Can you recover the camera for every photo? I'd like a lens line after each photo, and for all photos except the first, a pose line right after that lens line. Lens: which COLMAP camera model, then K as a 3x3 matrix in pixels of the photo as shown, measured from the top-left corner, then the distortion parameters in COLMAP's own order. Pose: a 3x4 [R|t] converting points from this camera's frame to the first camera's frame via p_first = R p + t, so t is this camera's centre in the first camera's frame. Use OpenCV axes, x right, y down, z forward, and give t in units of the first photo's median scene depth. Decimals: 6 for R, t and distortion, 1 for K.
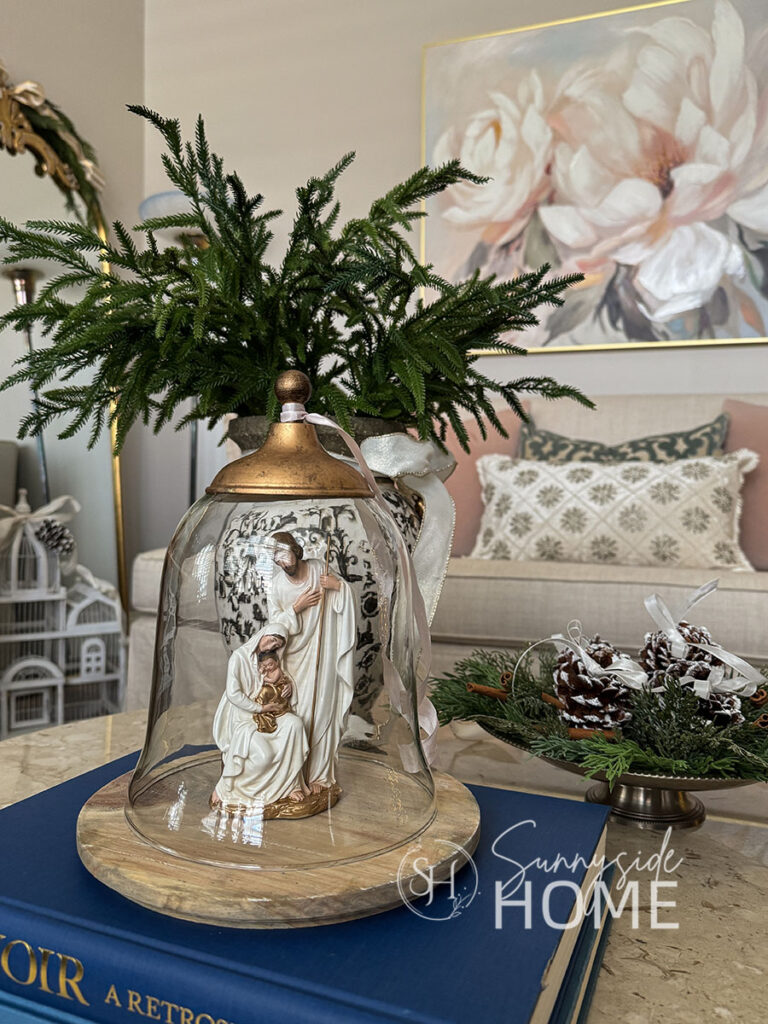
lens RADIAL K [[860.5, 0, 404.6], [0, 860.5, 513.7], [0, 0, 1]] dist [-0.003031, 0.005880]
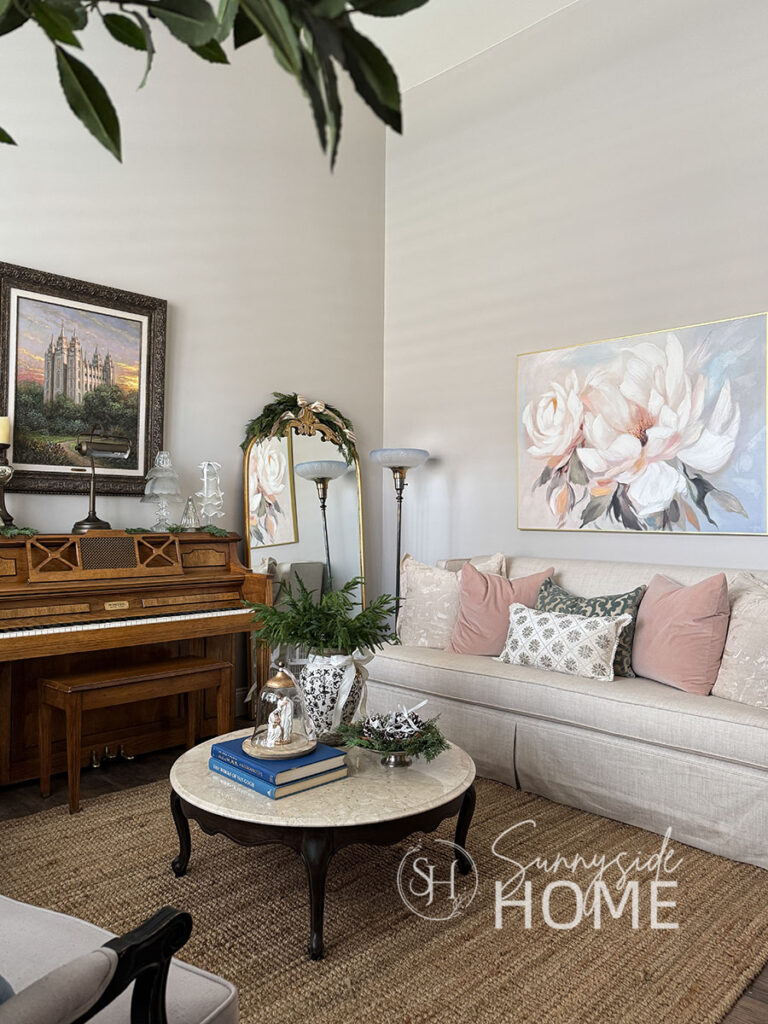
lens RADIAL K [[802.4, 0, 384.0], [0, 802.4, 512.0], [0, 0, 1]] dist [-0.057974, -0.002227]
pose [[0.906222, -0.001118, -0.422800, 0.502331], [-0.010160, 0.999650, -0.024420, -0.192328], [0.422680, 0.026426, 0.905894, -0.638548]]
